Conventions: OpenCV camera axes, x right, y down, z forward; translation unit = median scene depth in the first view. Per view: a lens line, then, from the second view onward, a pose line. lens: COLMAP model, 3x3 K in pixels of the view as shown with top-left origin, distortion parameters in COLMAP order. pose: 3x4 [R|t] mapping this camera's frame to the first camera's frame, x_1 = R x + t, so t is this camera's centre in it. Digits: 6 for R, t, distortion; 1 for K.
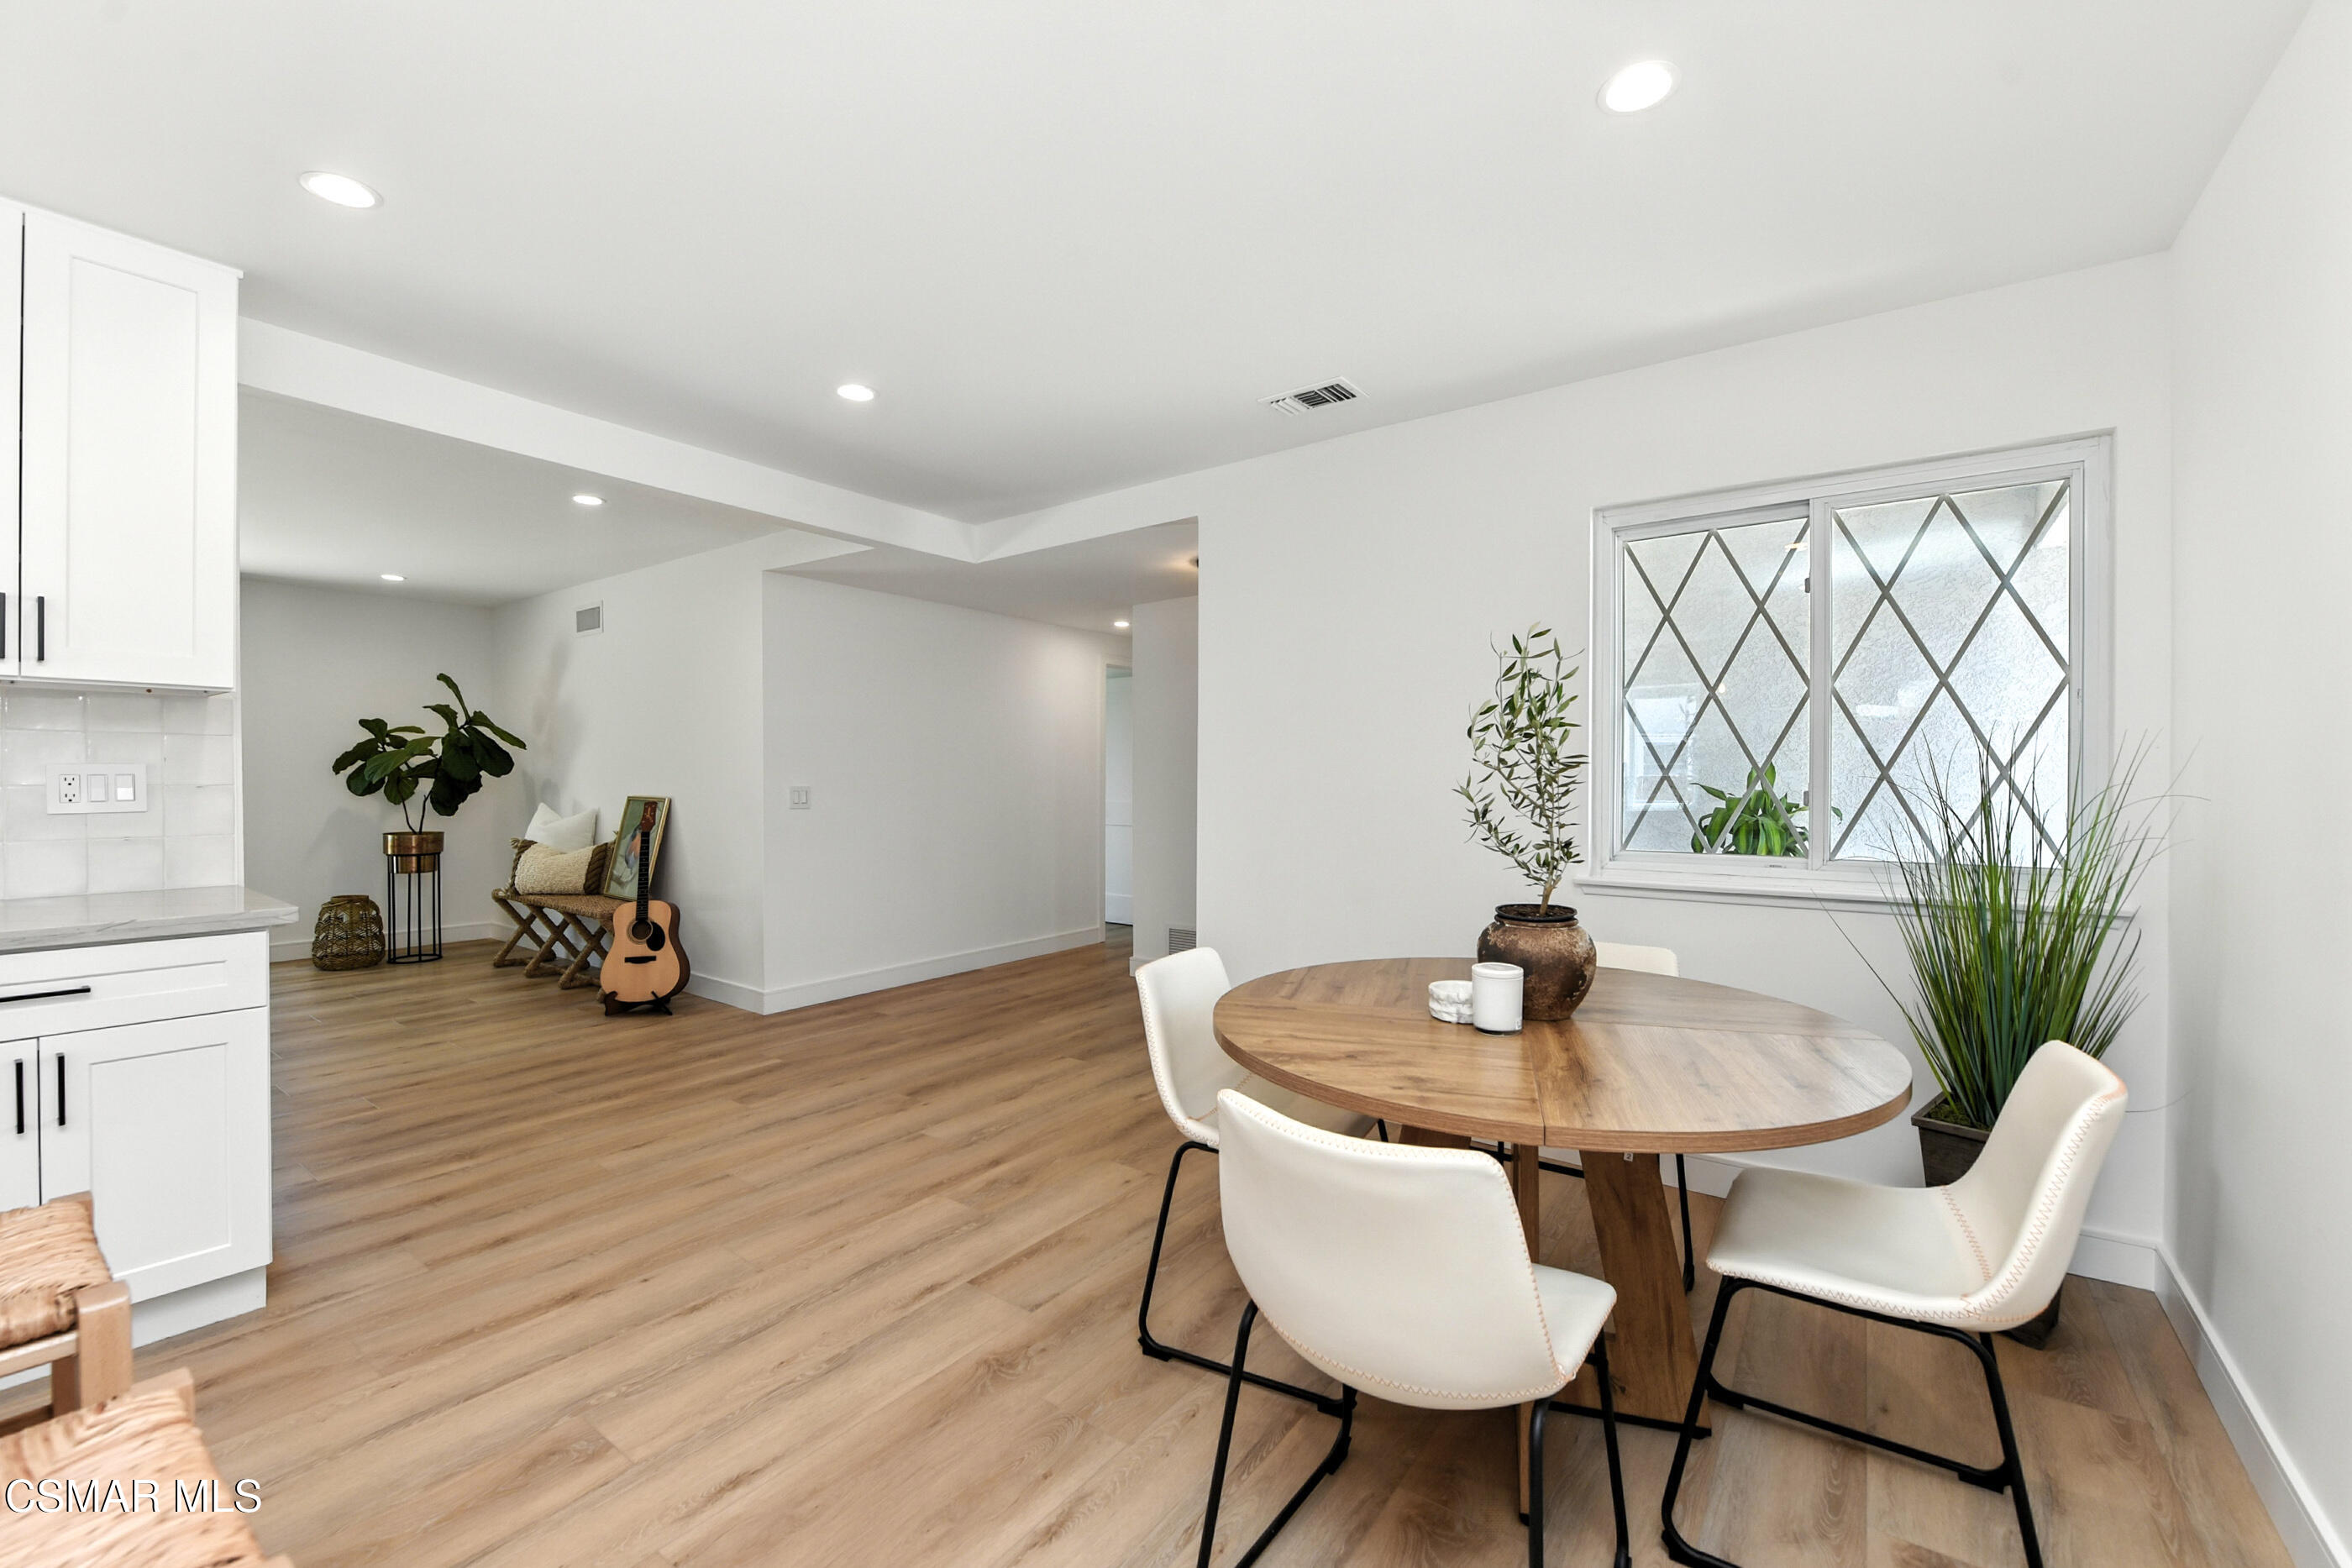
lens RADIAL K [[945.8, 0, 1174.9], [0, 945.8, 786.0], [0, 0, 1]] dist [-0.009182, -0.003731]
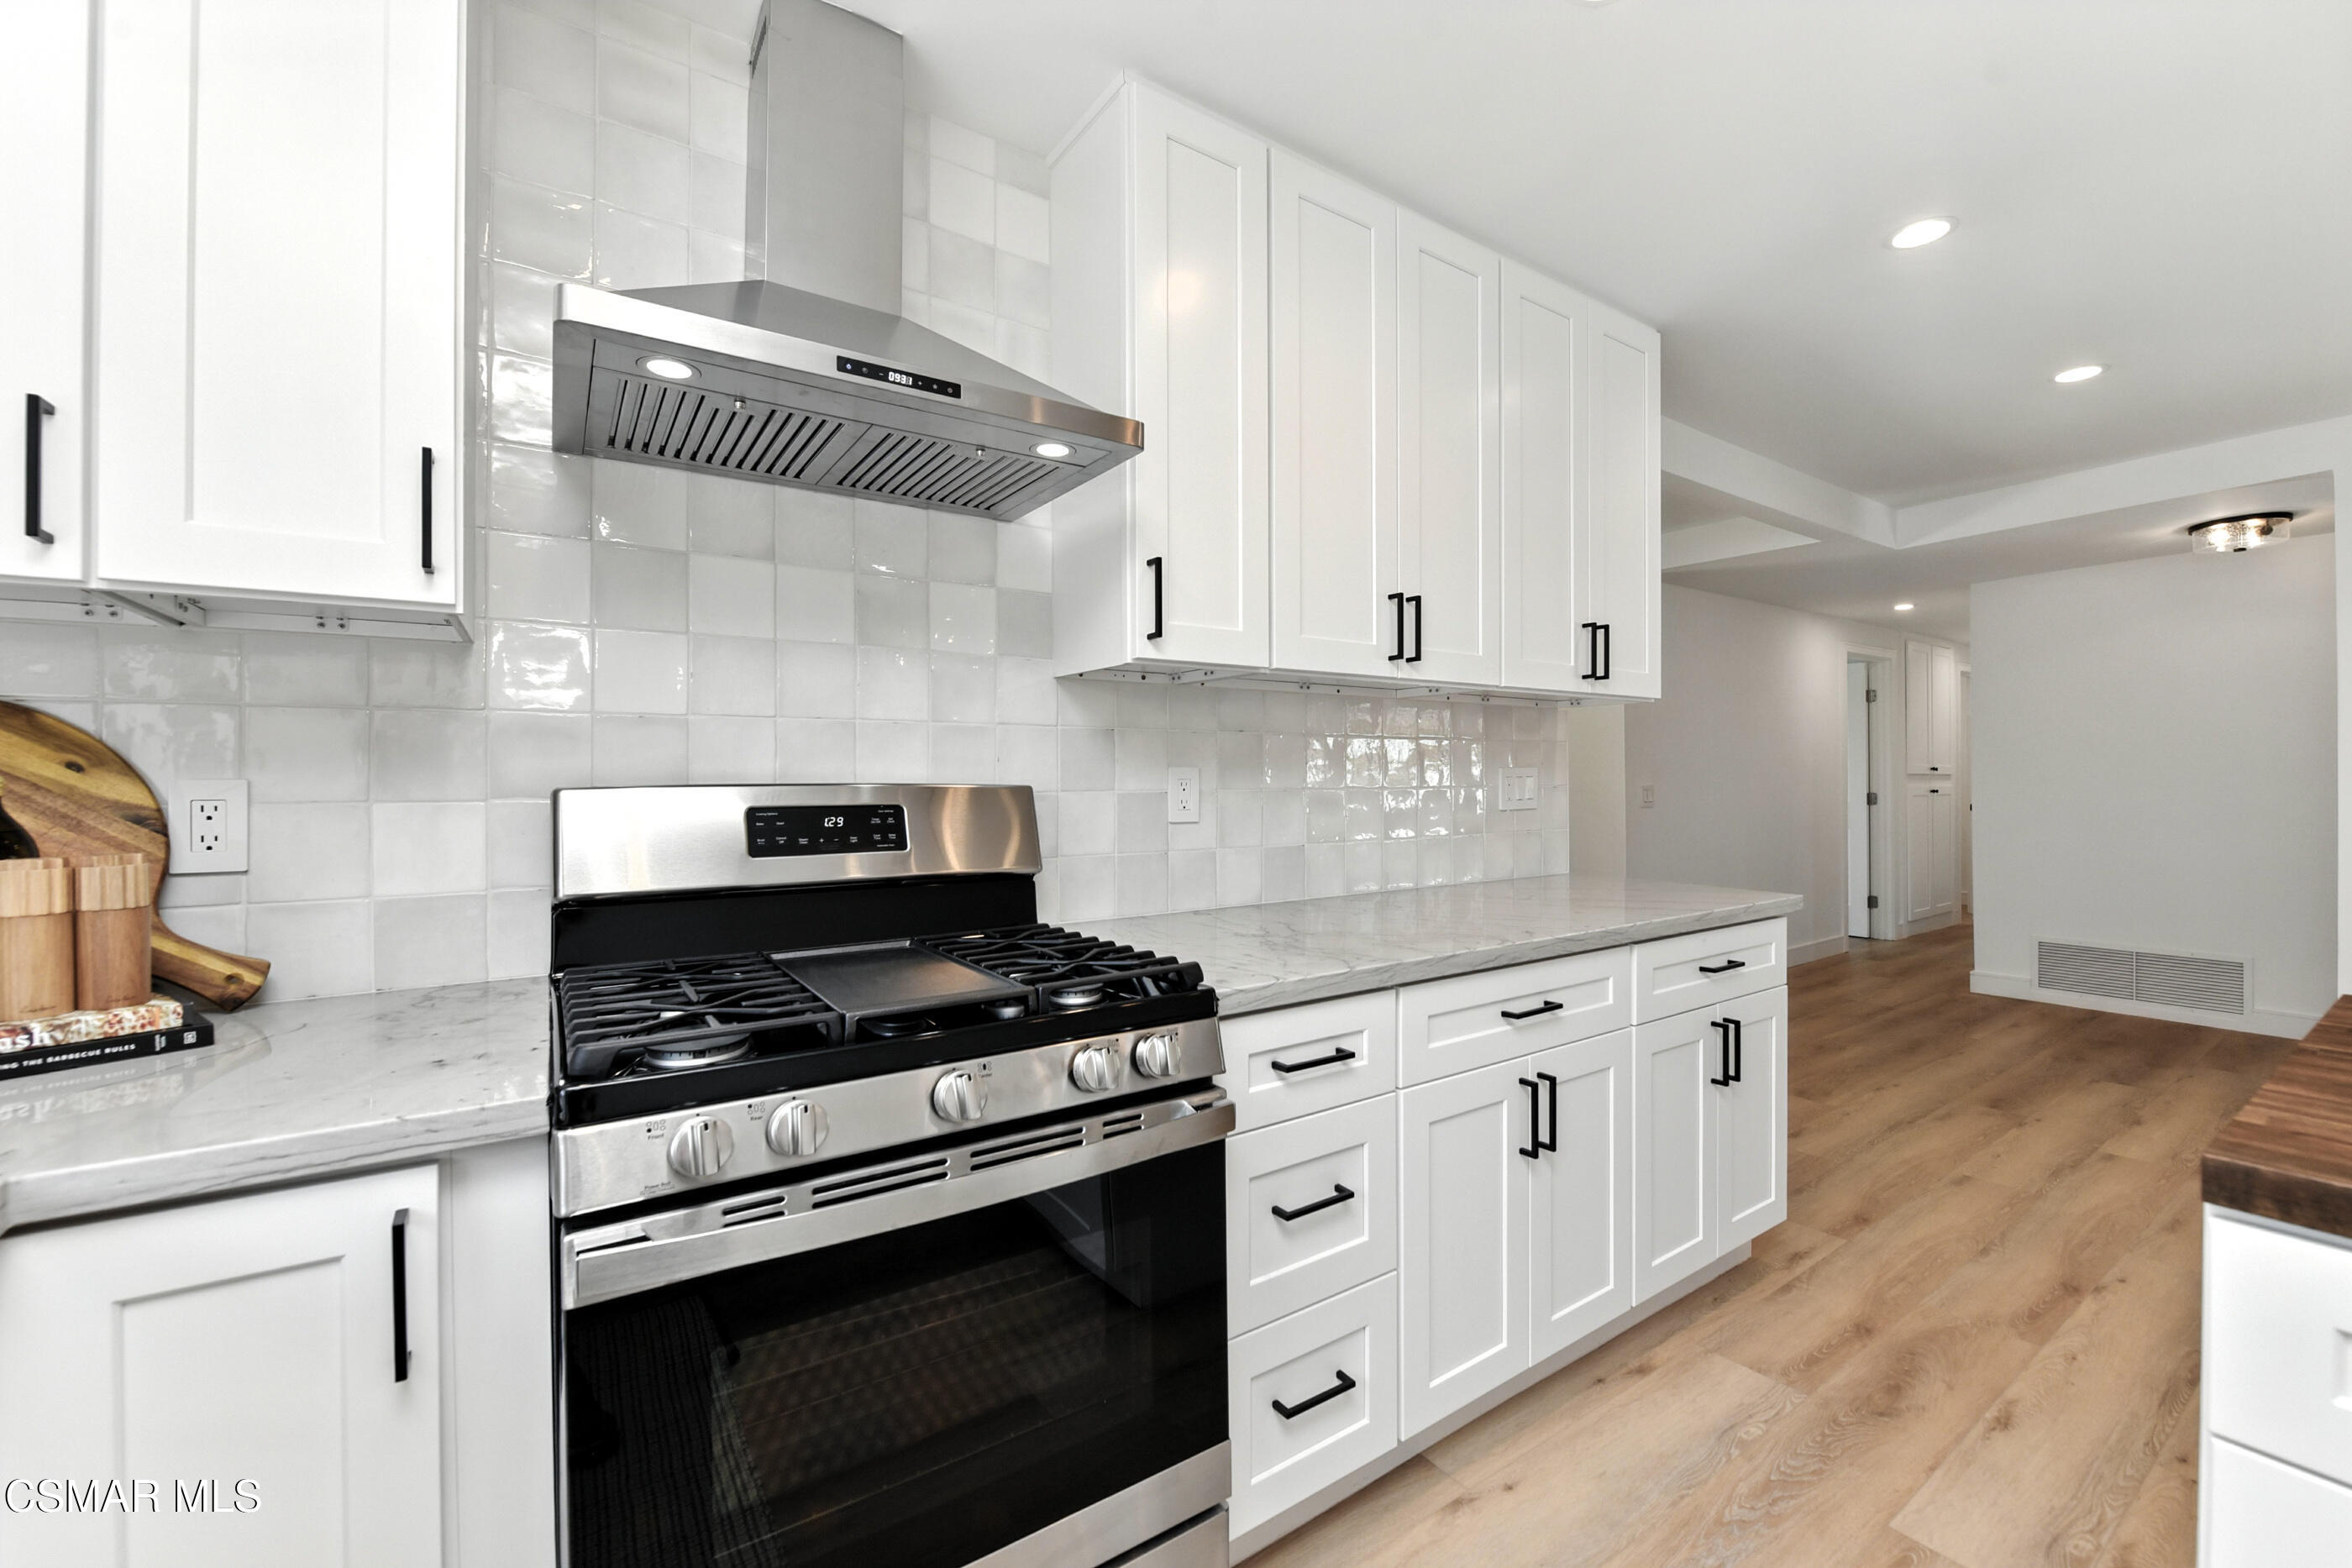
lens RADIAL K [[945.8, 0, 1164.2], [0, 945.8, 773.6], [0, 0, 1]] dist [-0.009182, -0.003731]
pose [[0.939340, -0.010371, -0.342832, -1.147094], [0.005855, 0.999882, -0.014204, -0.001555], [0.342939, 0.011335, 0.939289, -0.269309]]
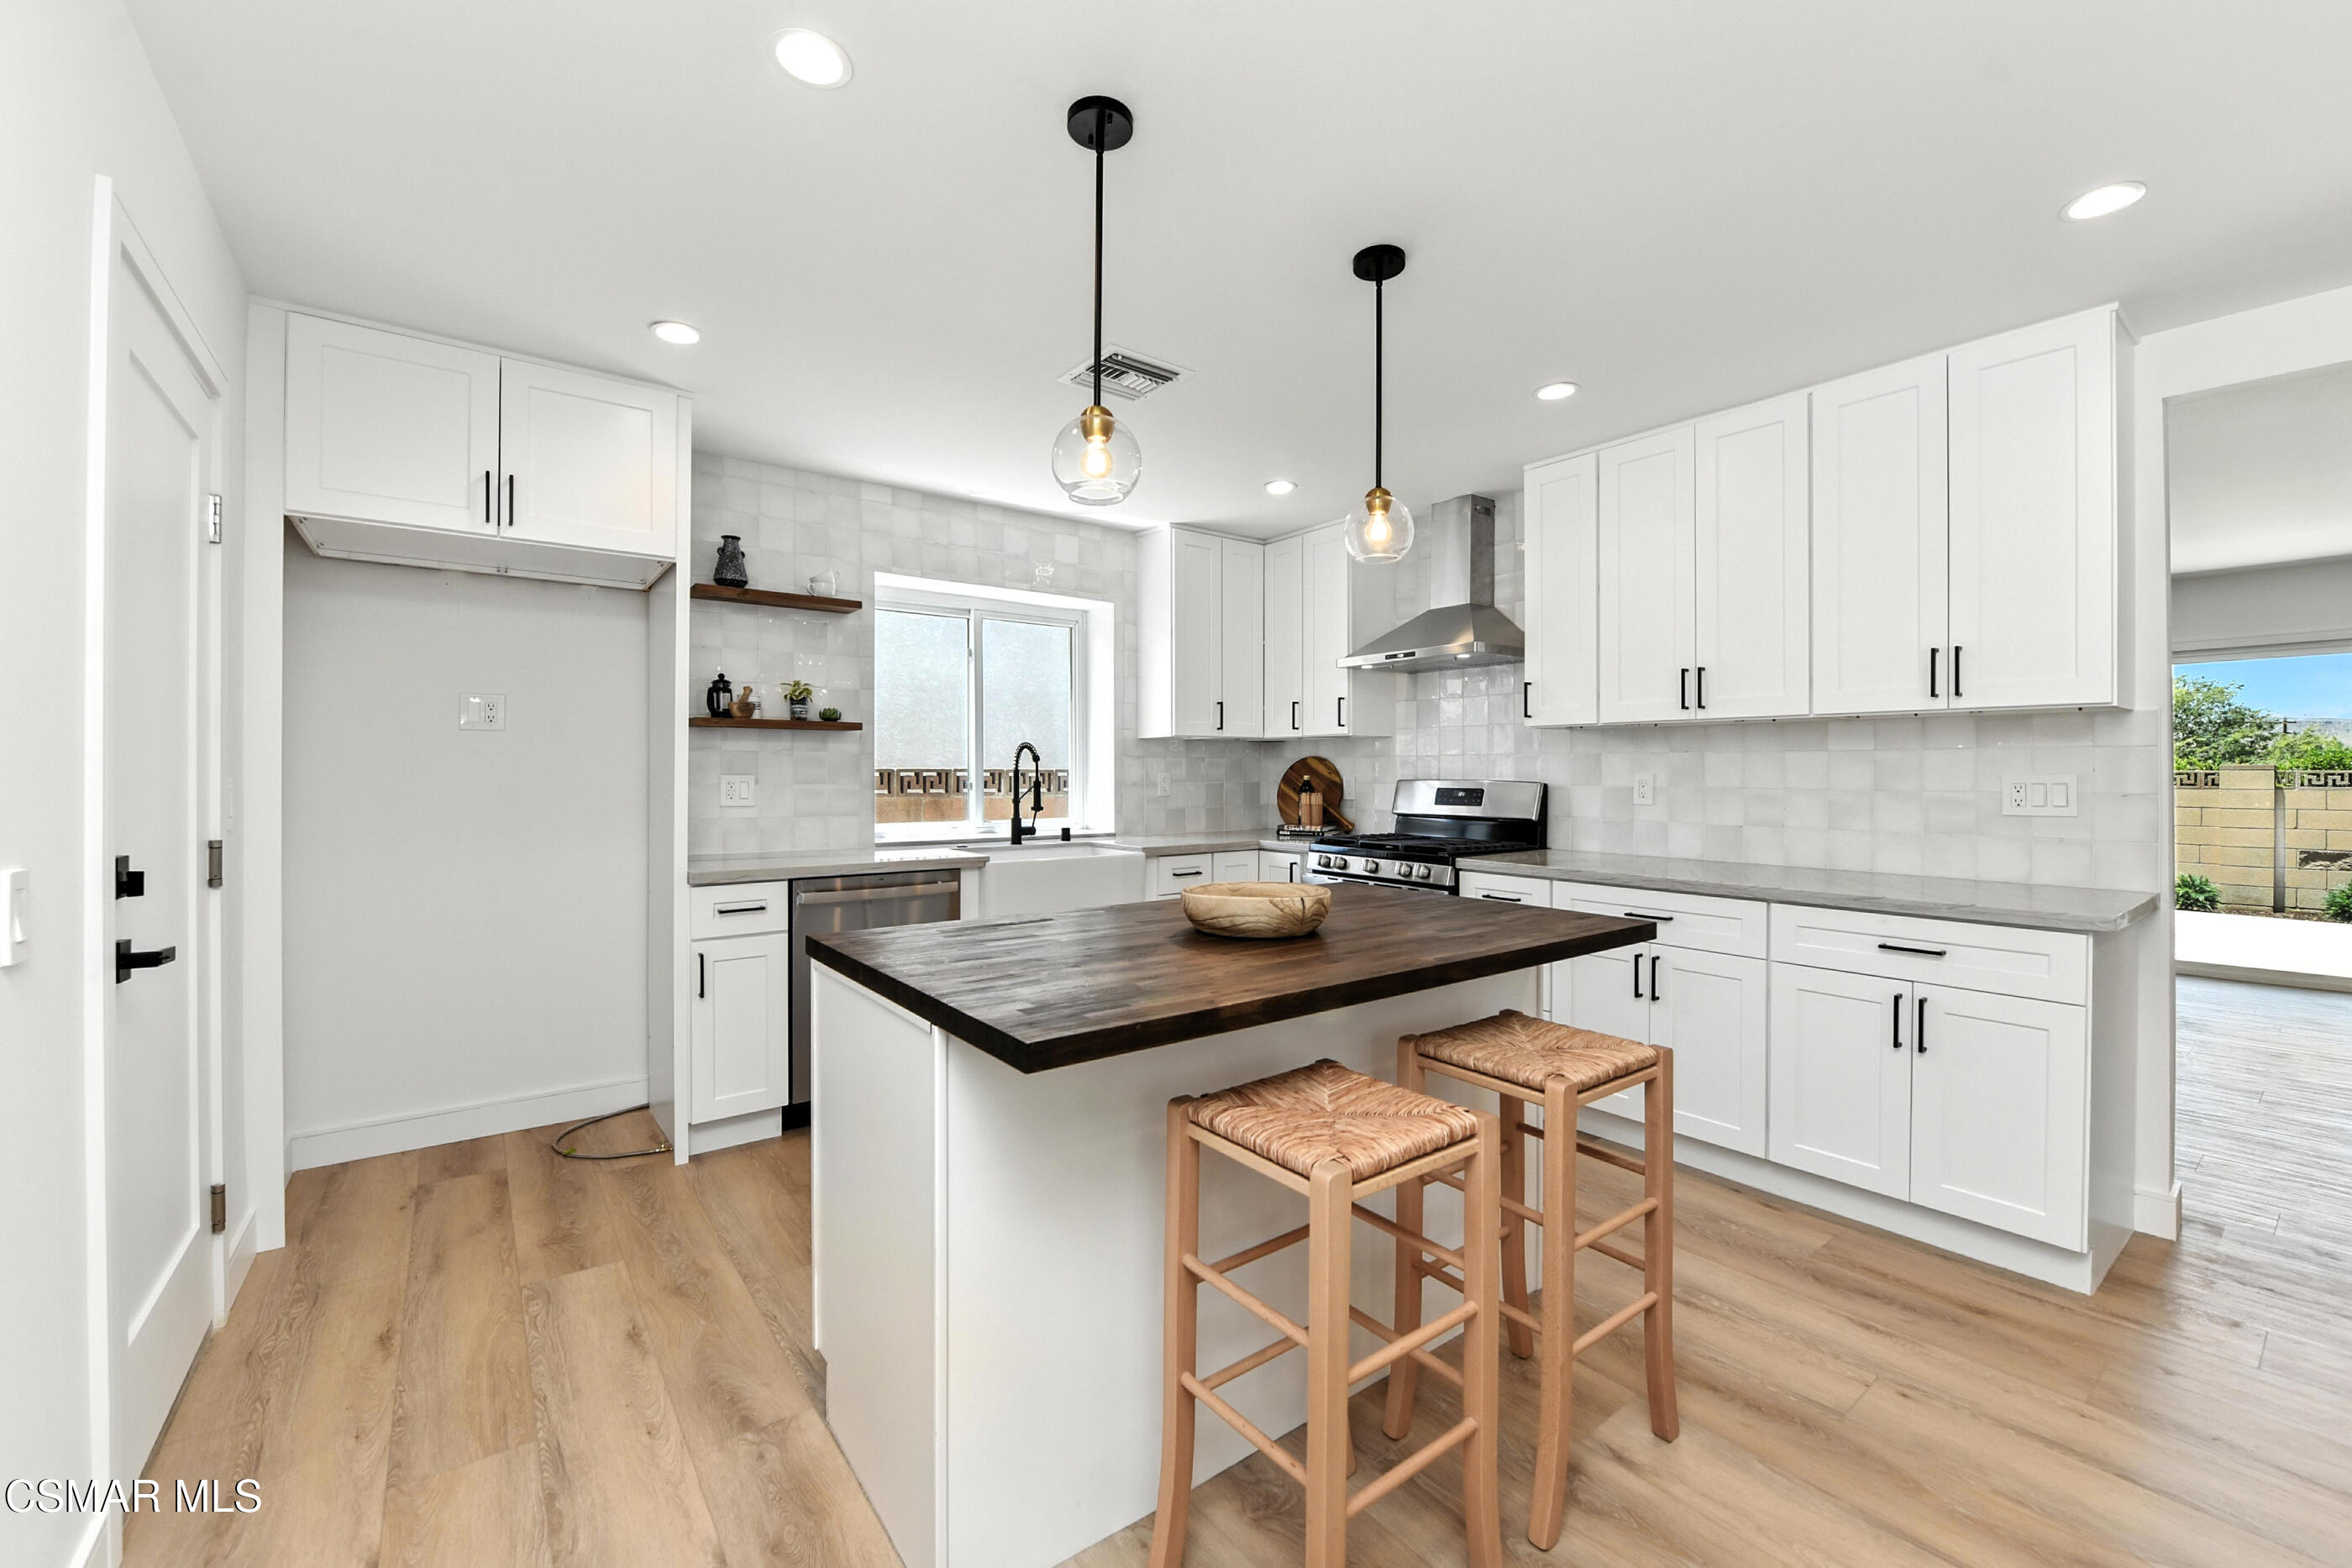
lens RADIAL K [[945.8, 0, 1193.3], [0, 945.8, 774.6], [0, 0, 1]] dist [-0.009182, -0.003731]
pose [[-0.286318, -0.003499, -0.958128, 0.283252], [-0.014355, 0.999897, 0.000638, -0.008786], [0.958027, 0.013936, -0.286339, 0.303241]]
